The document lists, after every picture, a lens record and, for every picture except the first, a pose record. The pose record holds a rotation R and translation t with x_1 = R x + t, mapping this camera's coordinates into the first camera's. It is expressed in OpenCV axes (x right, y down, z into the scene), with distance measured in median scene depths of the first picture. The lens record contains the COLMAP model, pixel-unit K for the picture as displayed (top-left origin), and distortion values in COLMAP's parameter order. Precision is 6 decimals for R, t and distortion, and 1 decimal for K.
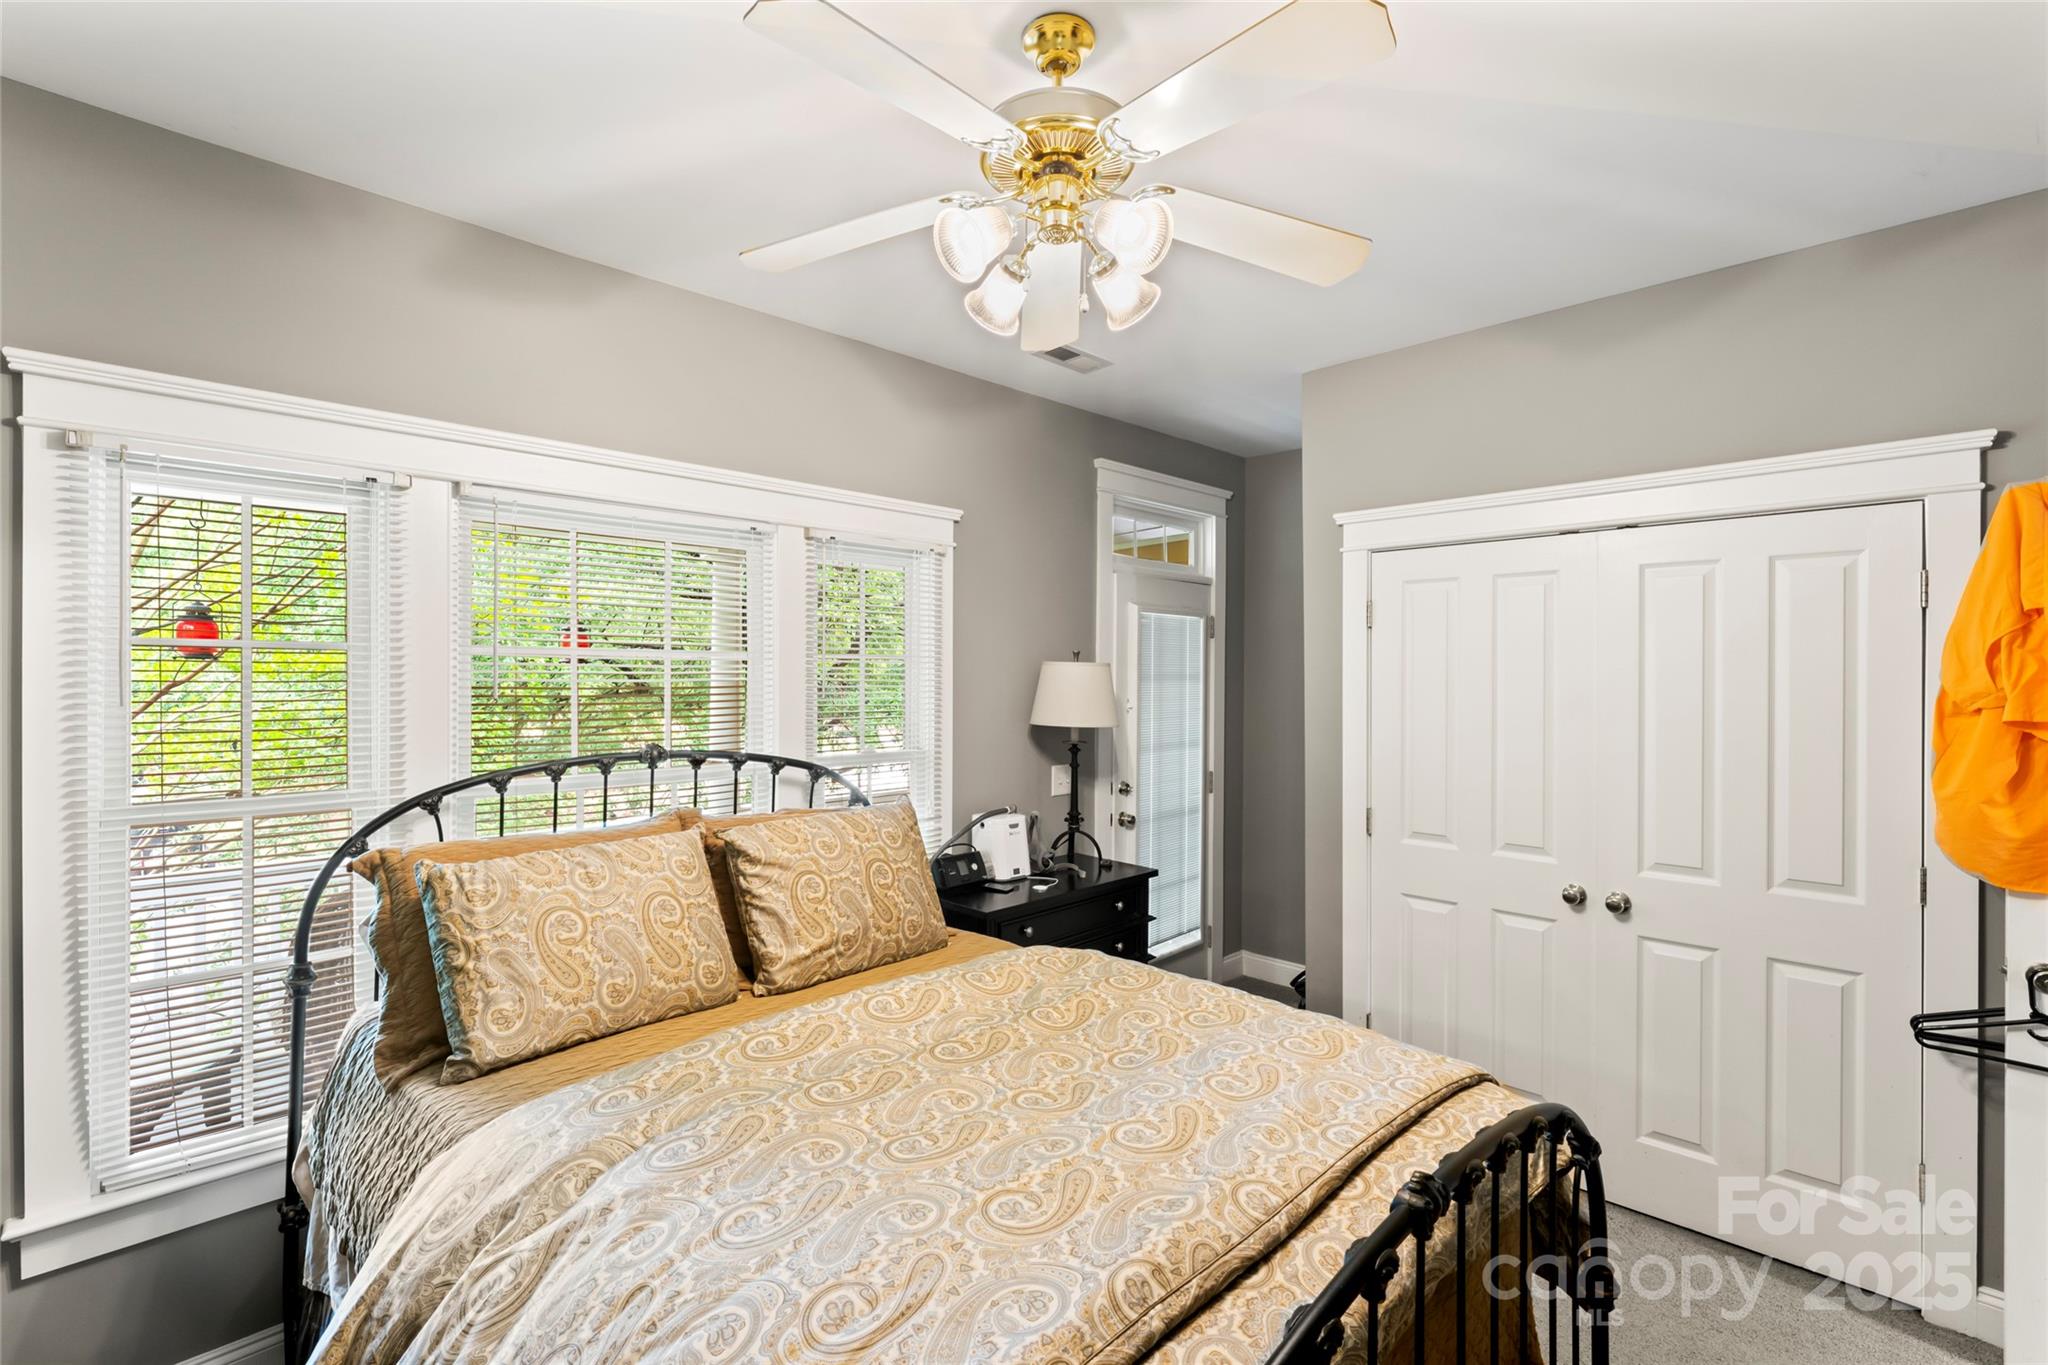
lens RADIAL K [[915.9, 0, 1012.7], [0, 915.9, 671.8], [0, 0, 1]] dist [-0.001670, 0.000199]
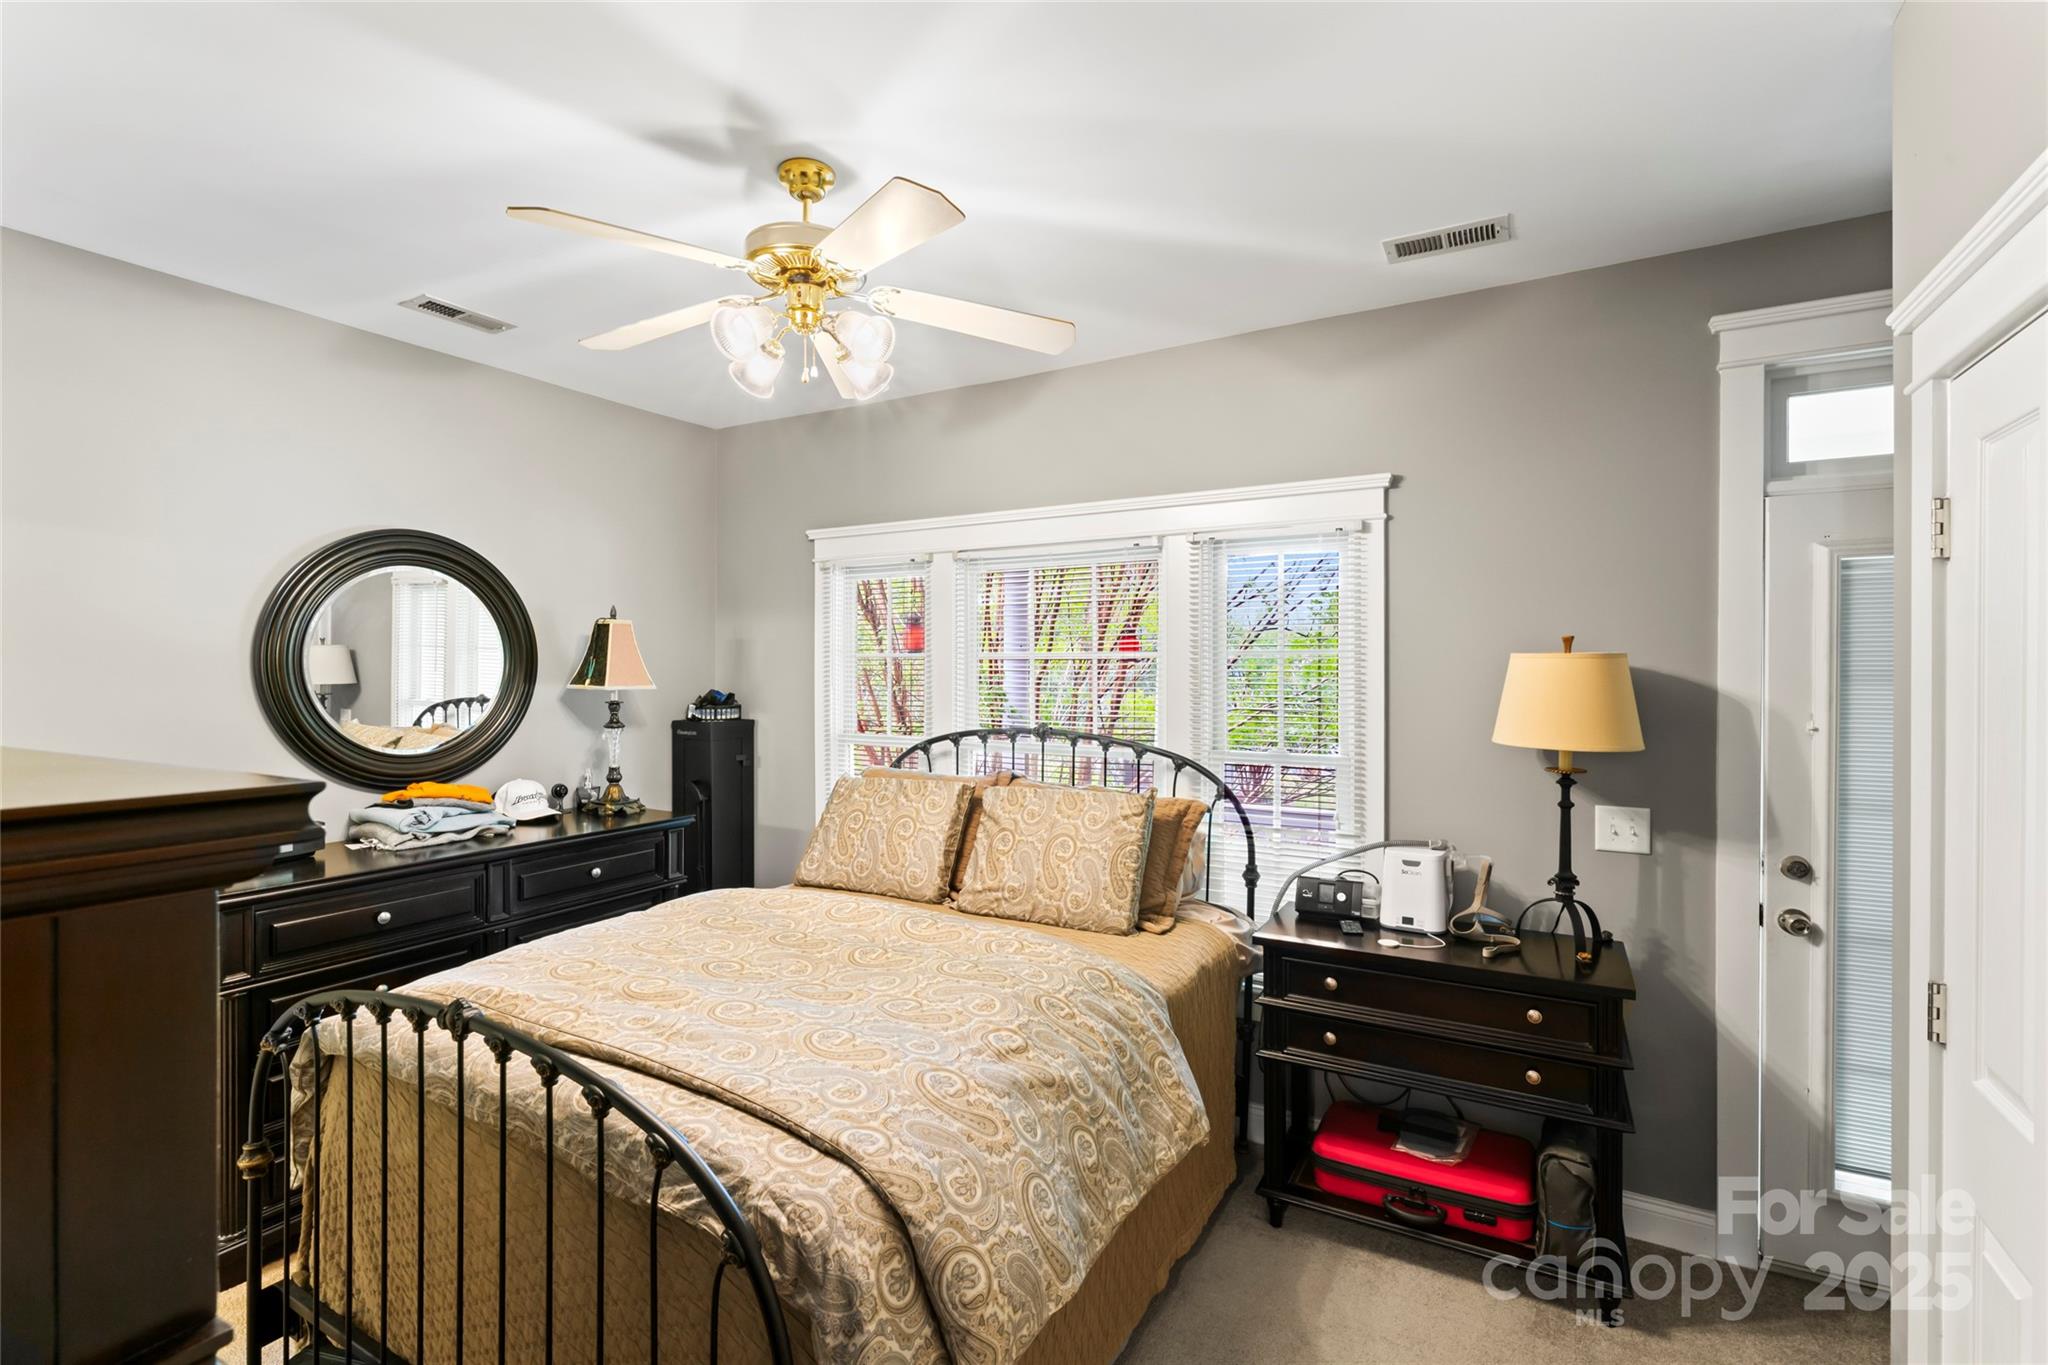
lens RADIAL K [[915.9, 0, 1012.7], [0, 915.9, 671.8], [0, 0, 1]] dist [-0.001670, 0.000199]
pose [[0.263924, -0.001167, -0.964543, 0.914968], [0.003525, 0.999994, -0.000246, 0.003650], [0.964537, -0.003335, 0.263926, 0.630581]]
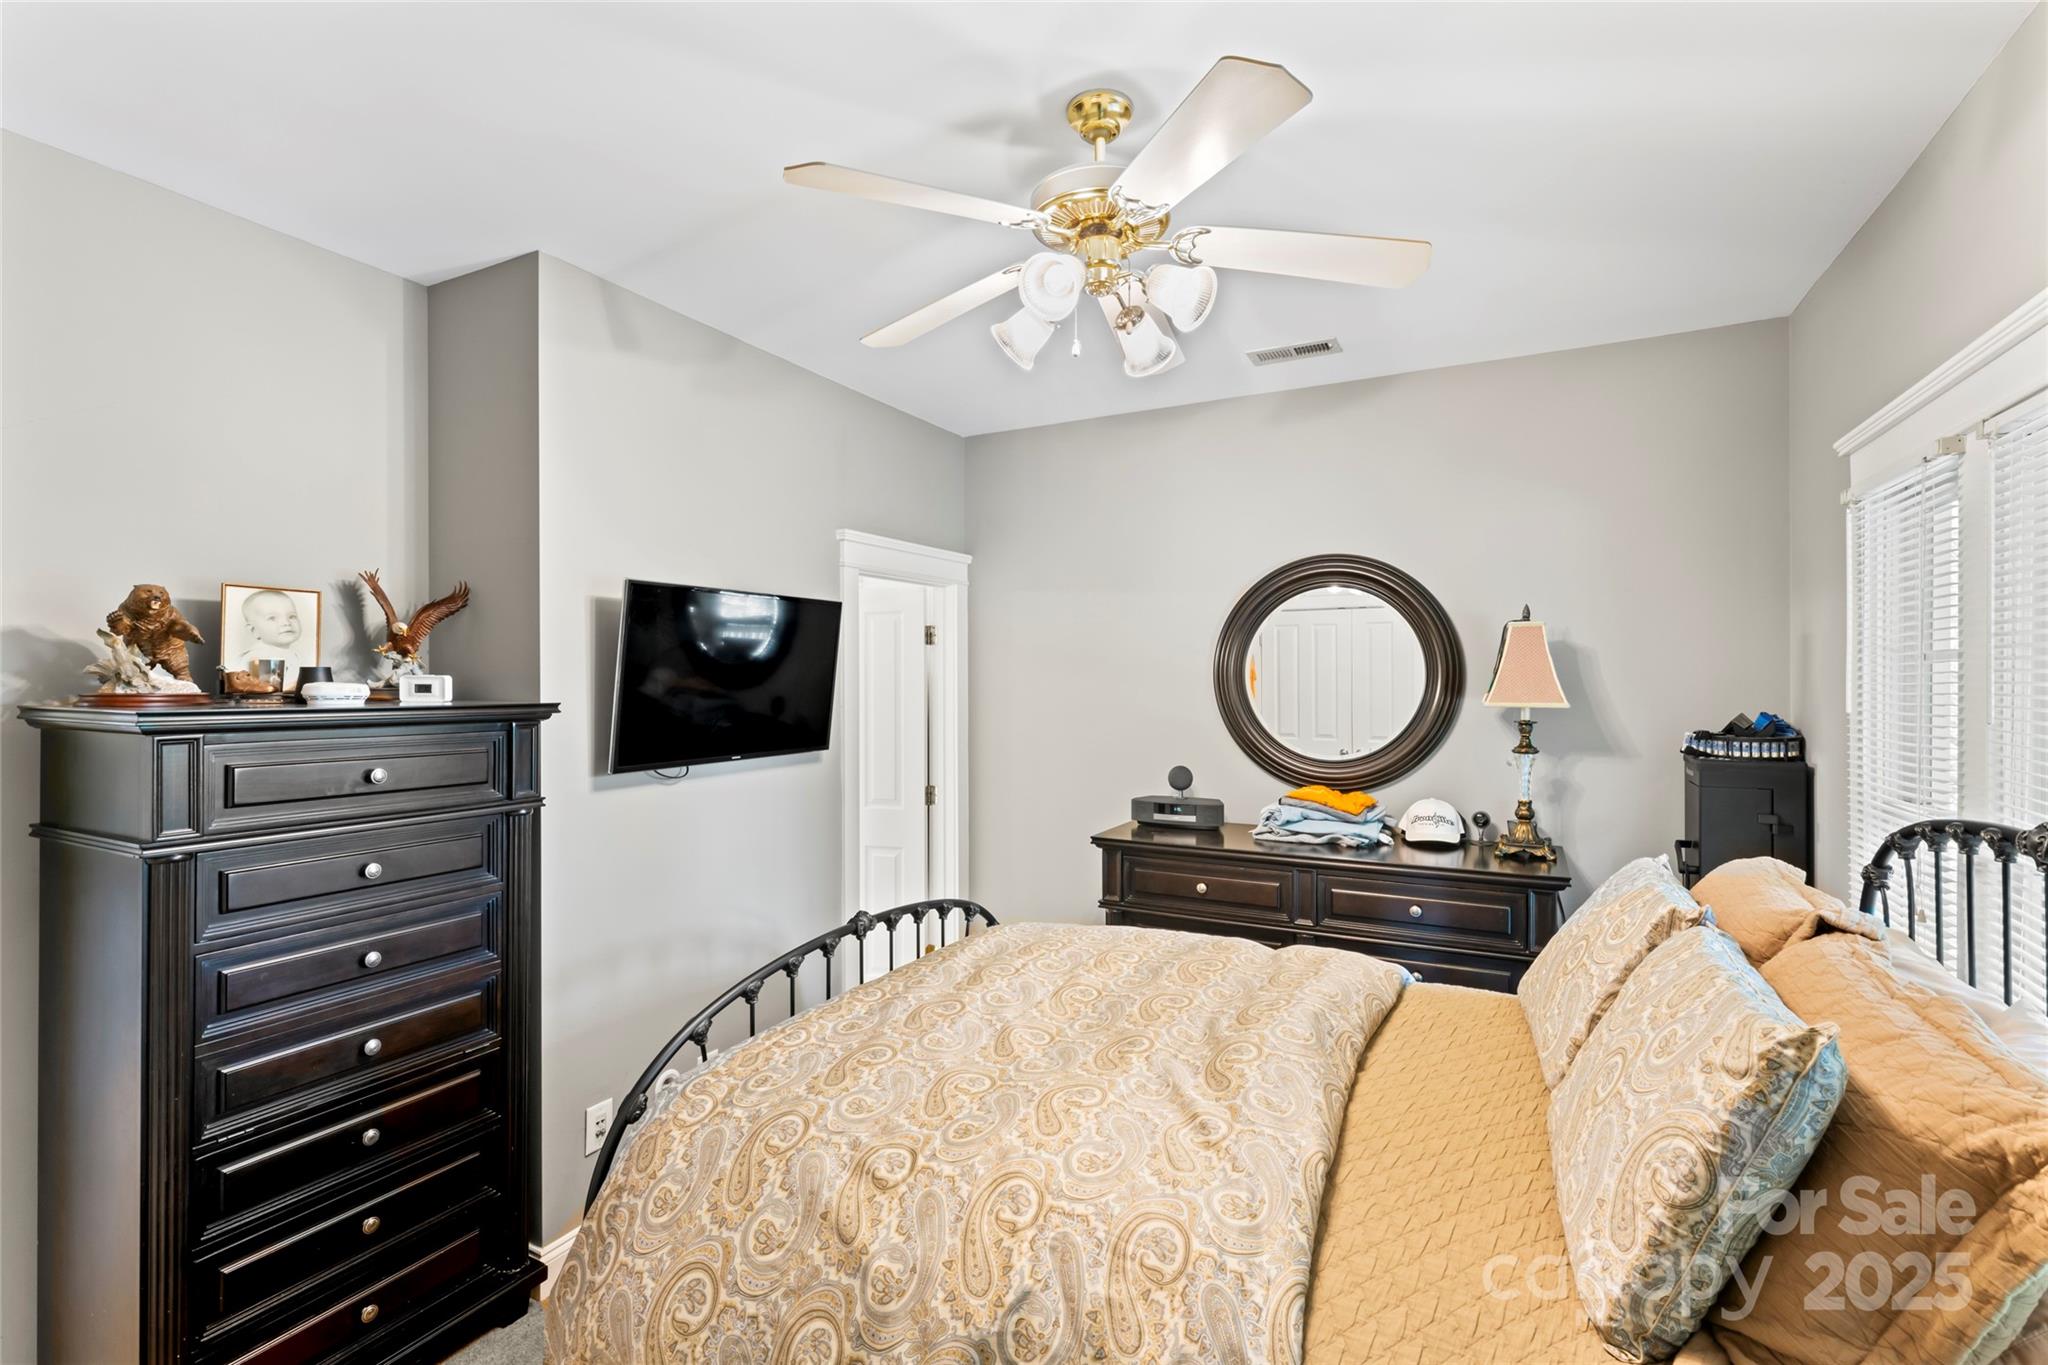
lens RADIAL K [[917.2, 0, 1024.3], [0, 917.2, 677.5], [0, 0, 1]] dist [-0.003439, -0.000251]
pose [[-0.950680, -0.005525, -0.310125, 0.325713], [-0.003498, 0.999969, -0.007093, 0.002035], [0.310154, -0.005659, -0.950669, 1.356880]]
